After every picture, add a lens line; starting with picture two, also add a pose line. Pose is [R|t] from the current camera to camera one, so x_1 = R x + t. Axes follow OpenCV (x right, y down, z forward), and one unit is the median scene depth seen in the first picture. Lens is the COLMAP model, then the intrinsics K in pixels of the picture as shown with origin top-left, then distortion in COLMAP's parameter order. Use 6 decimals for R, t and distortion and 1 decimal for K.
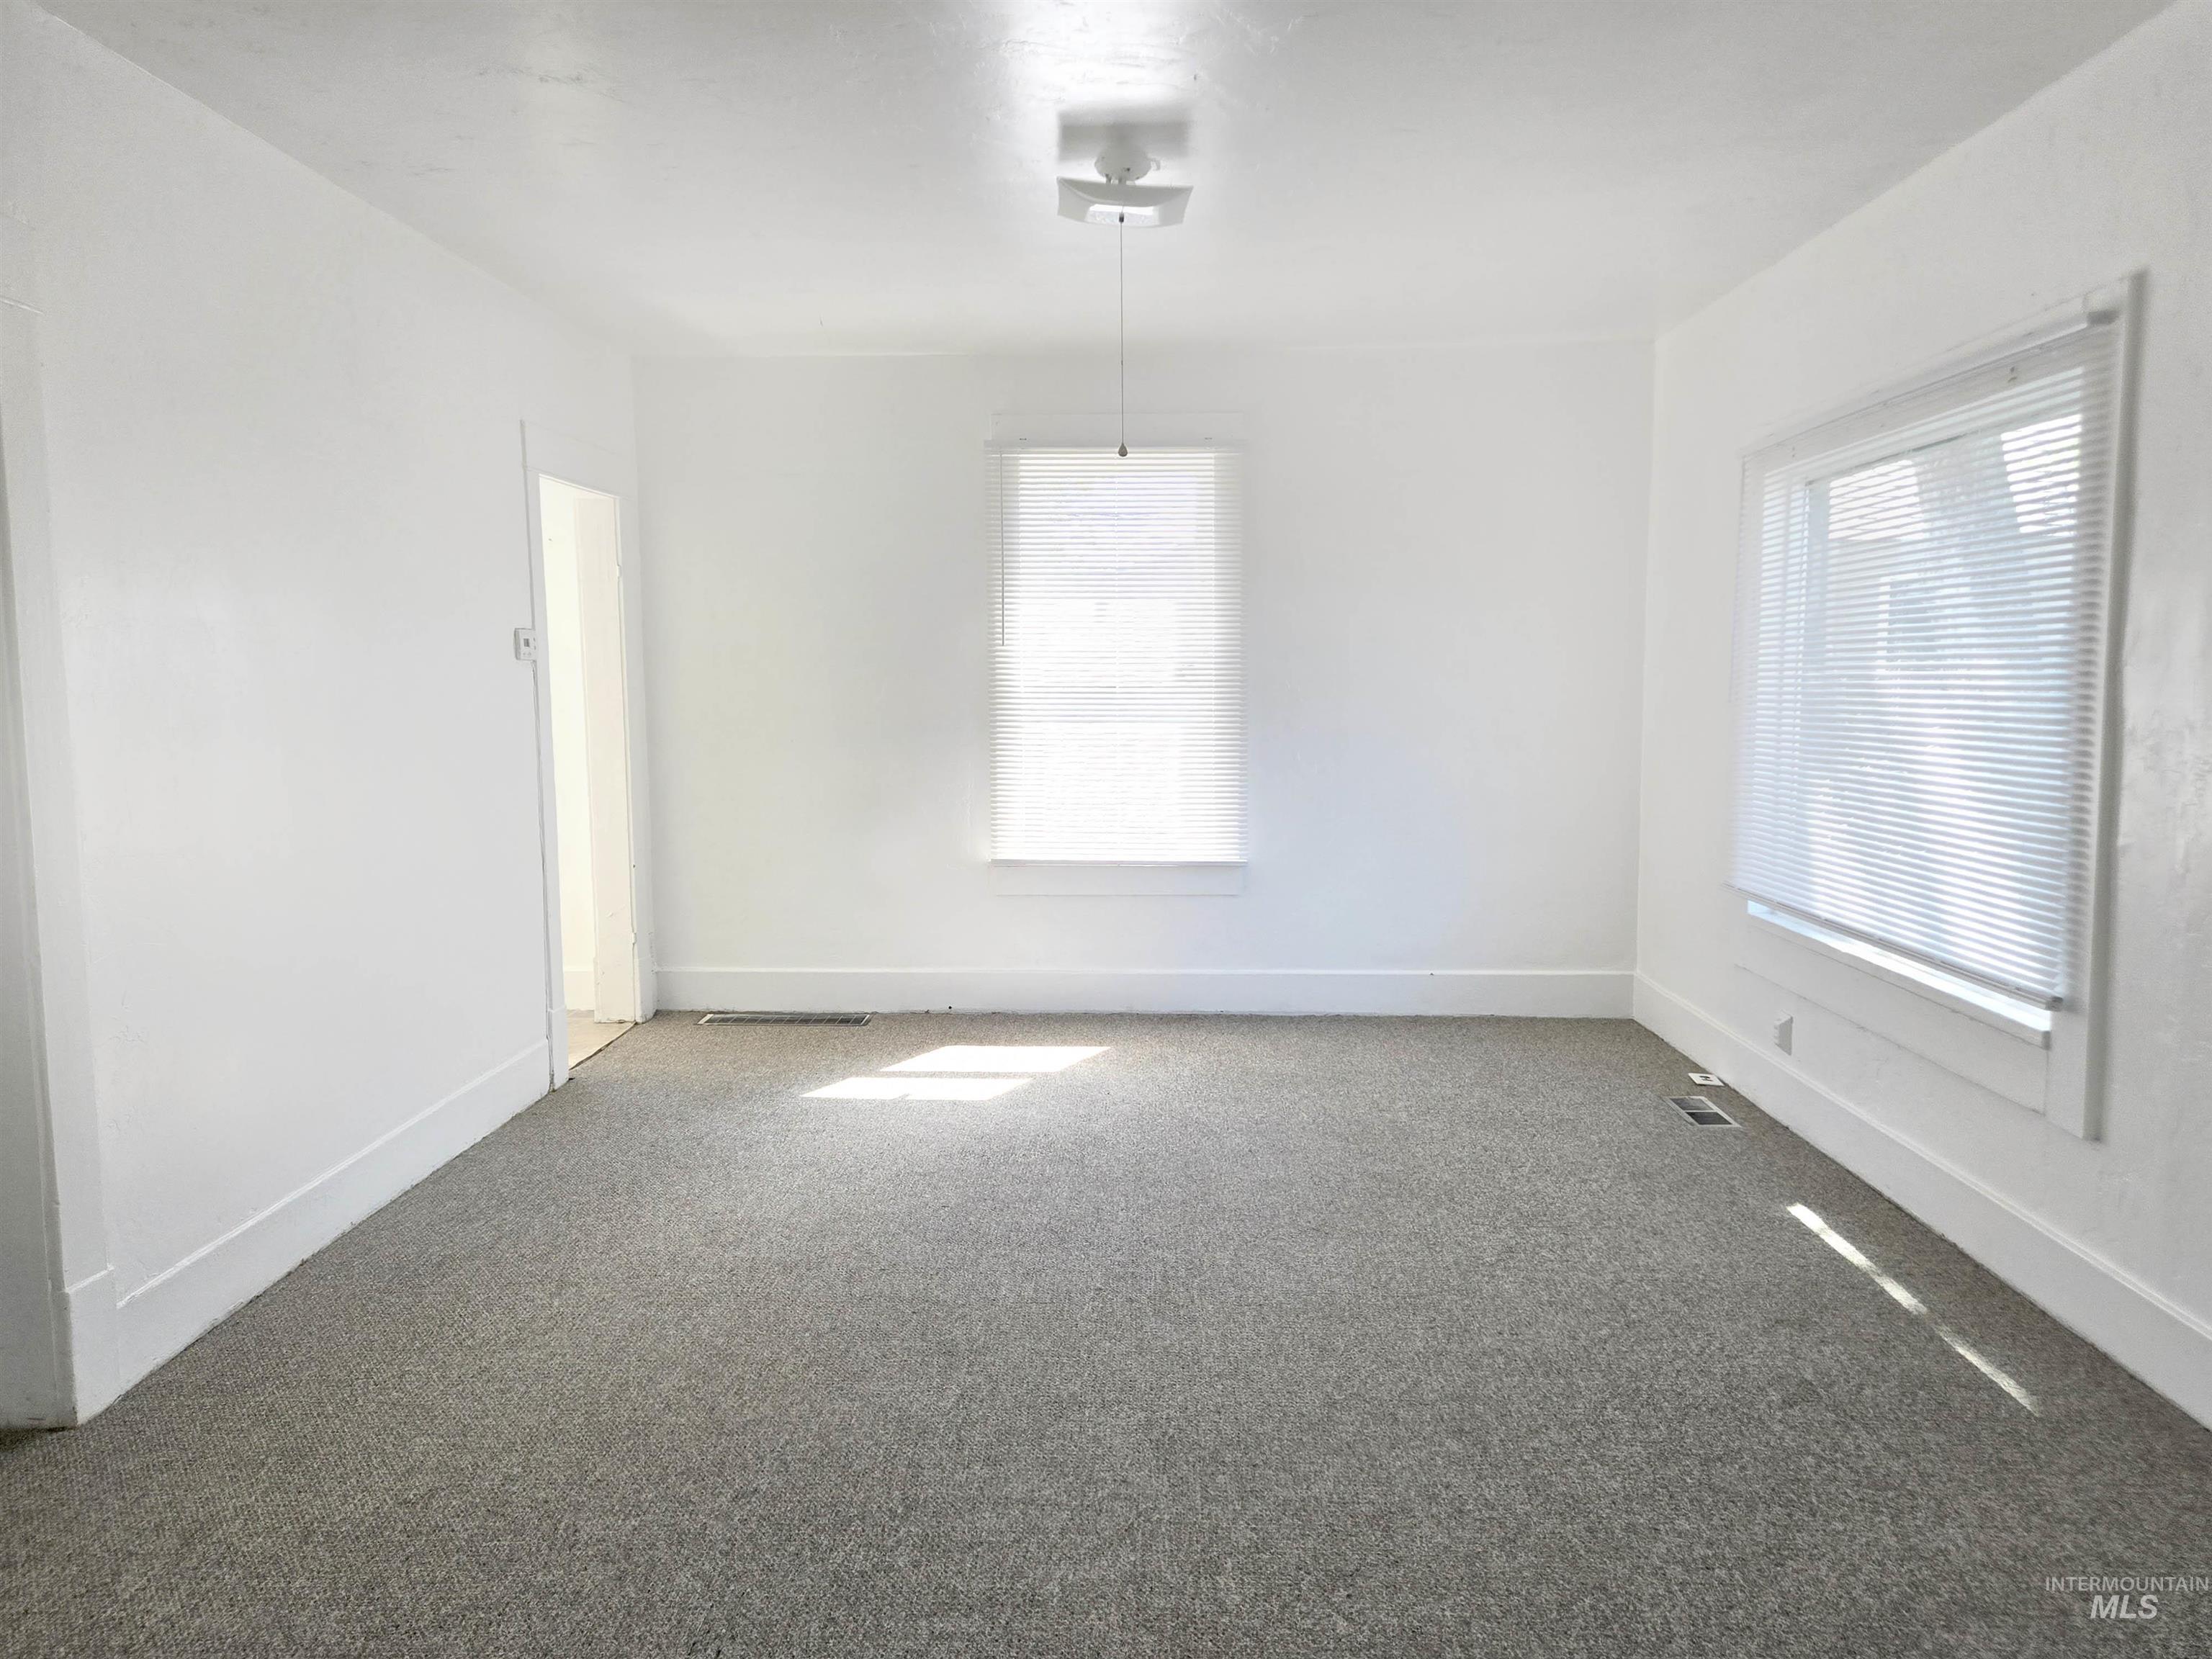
lens RADIAL K [[1495.3, 0, 1106.2], [0, 1495.3, 826.3], [0, 0, 1]] dist [0.004744, 0.000413]
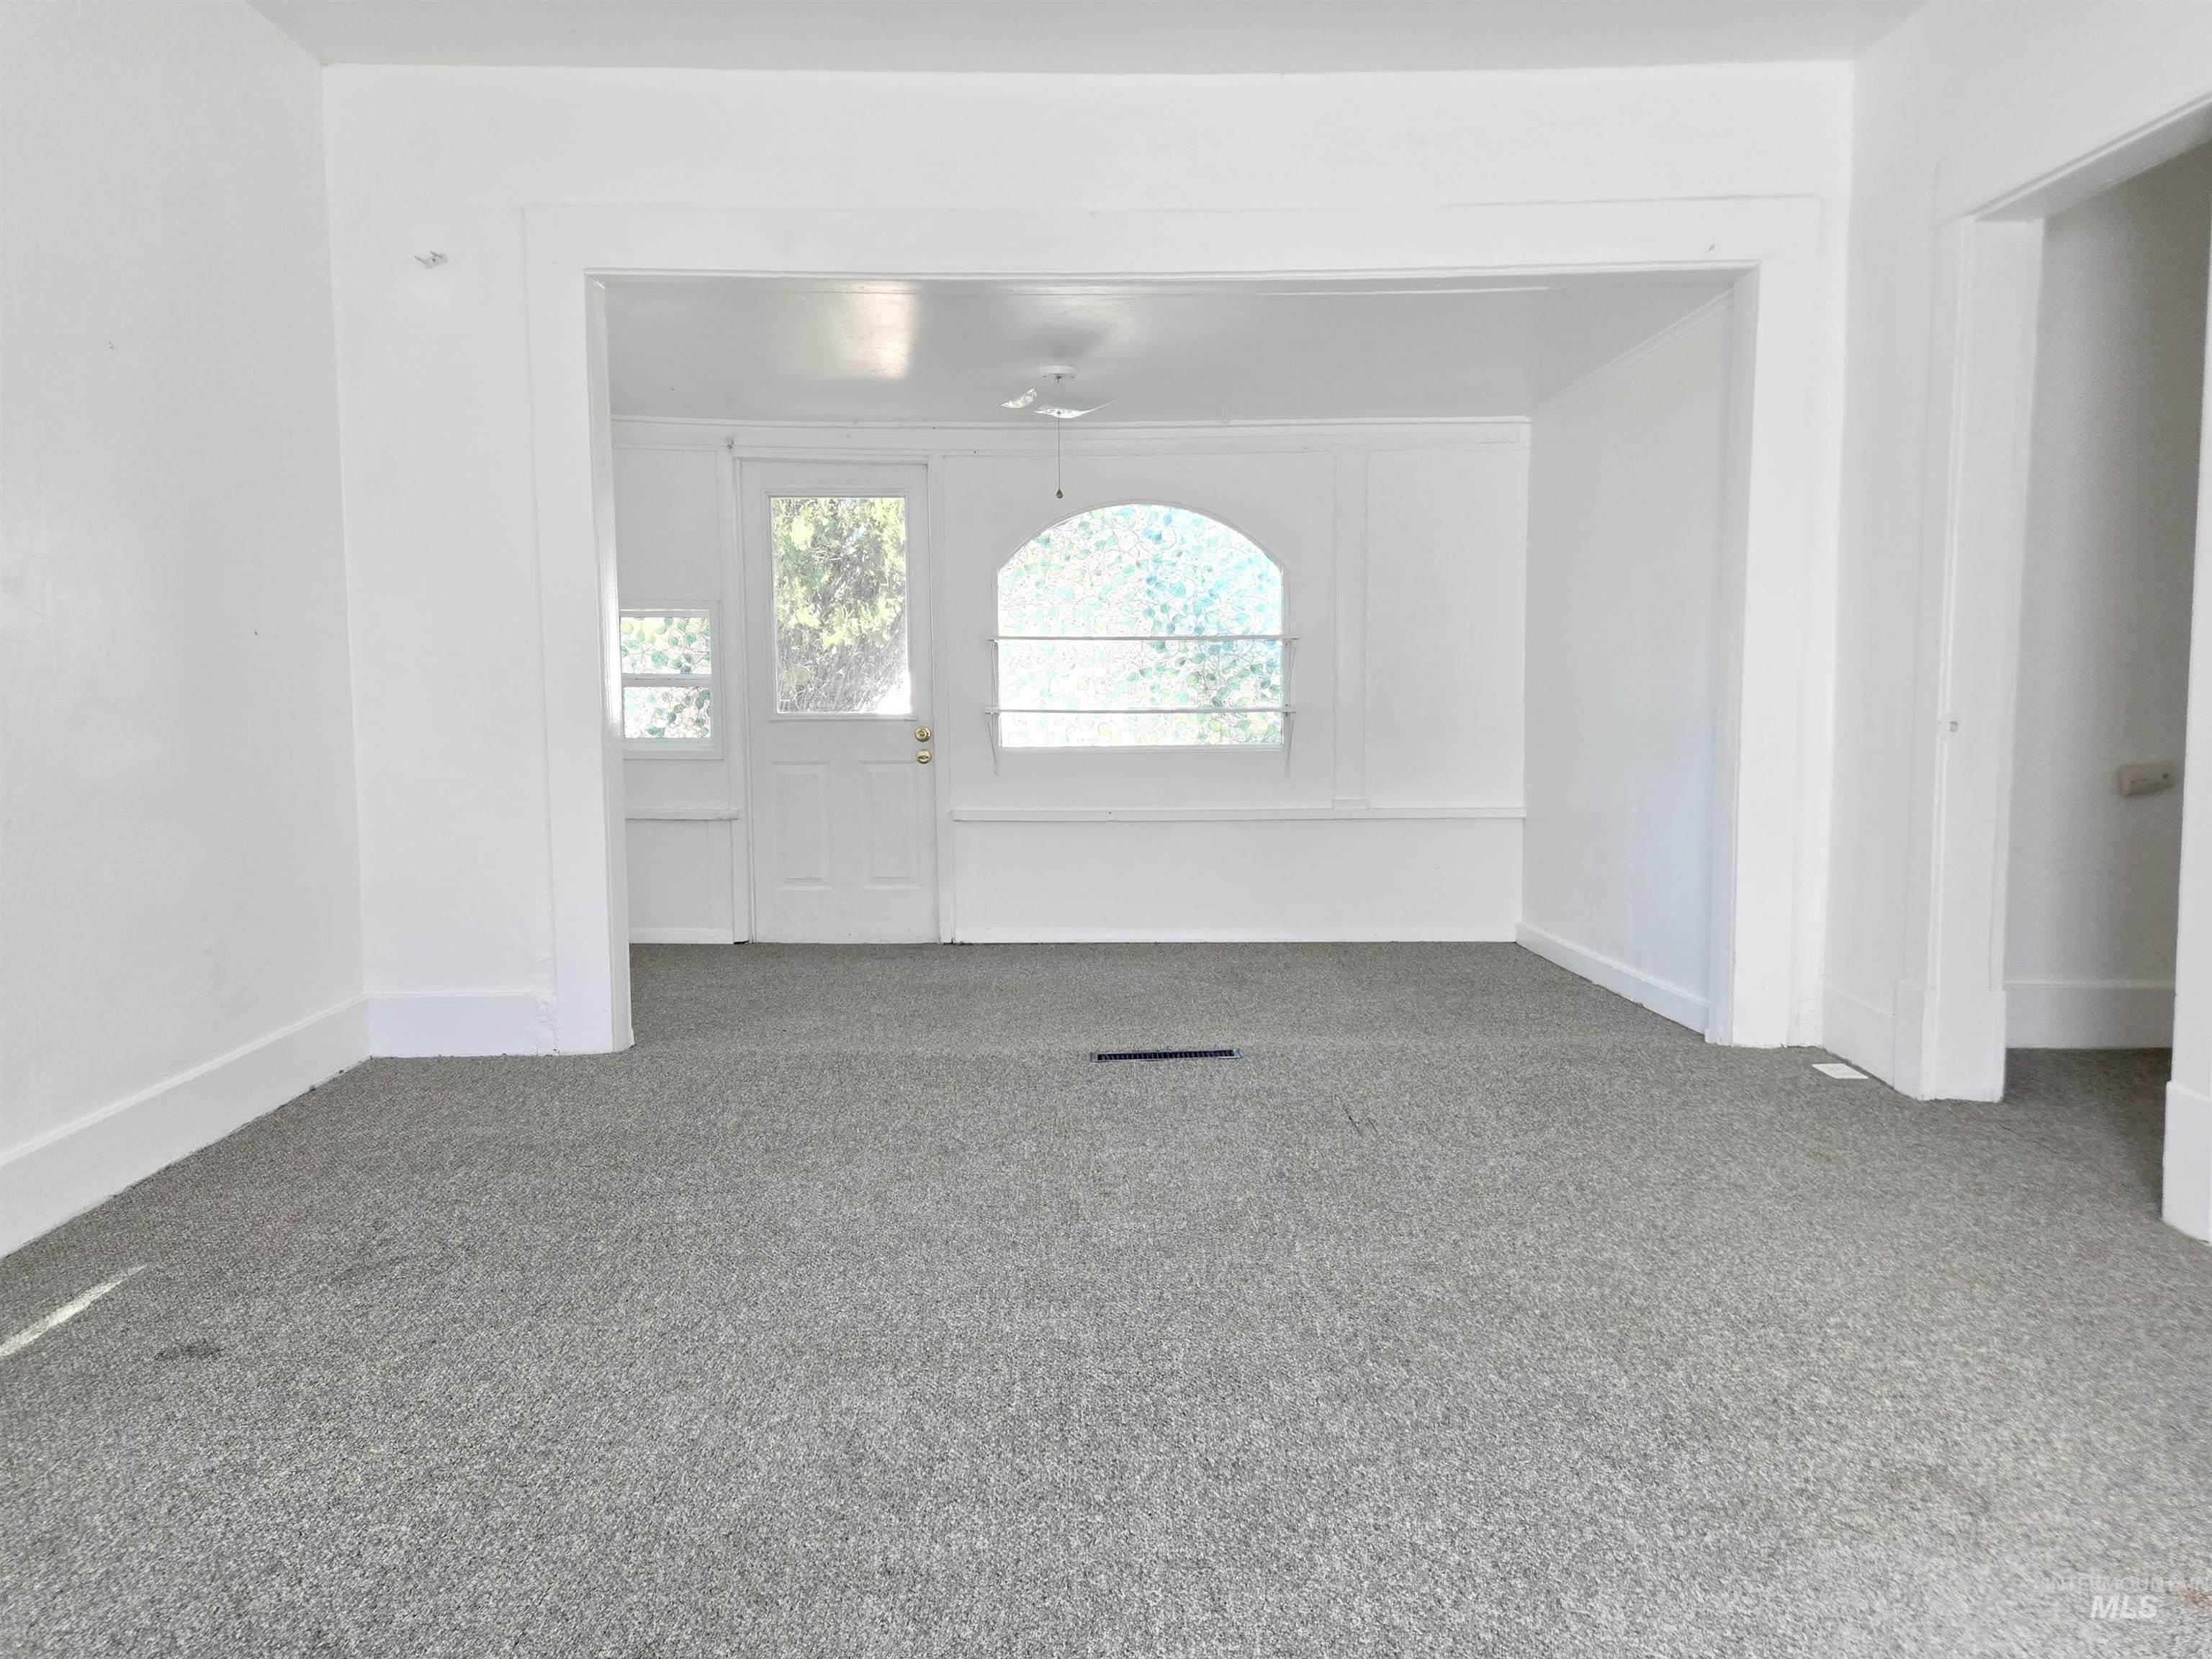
lens RADIAL K [[1495.3, 0, 1104.4], [0, 1495.3, 825.7], [0, 0, 1]] dist [0.004744, 0.000413]
pose [[-0.998739, 0.018642, -0.046611, 0.053873], [0.008786, 0.979069, 0.203338, -0.062299], [0.049426, 0.202672, -0.977999, 1.786662]]
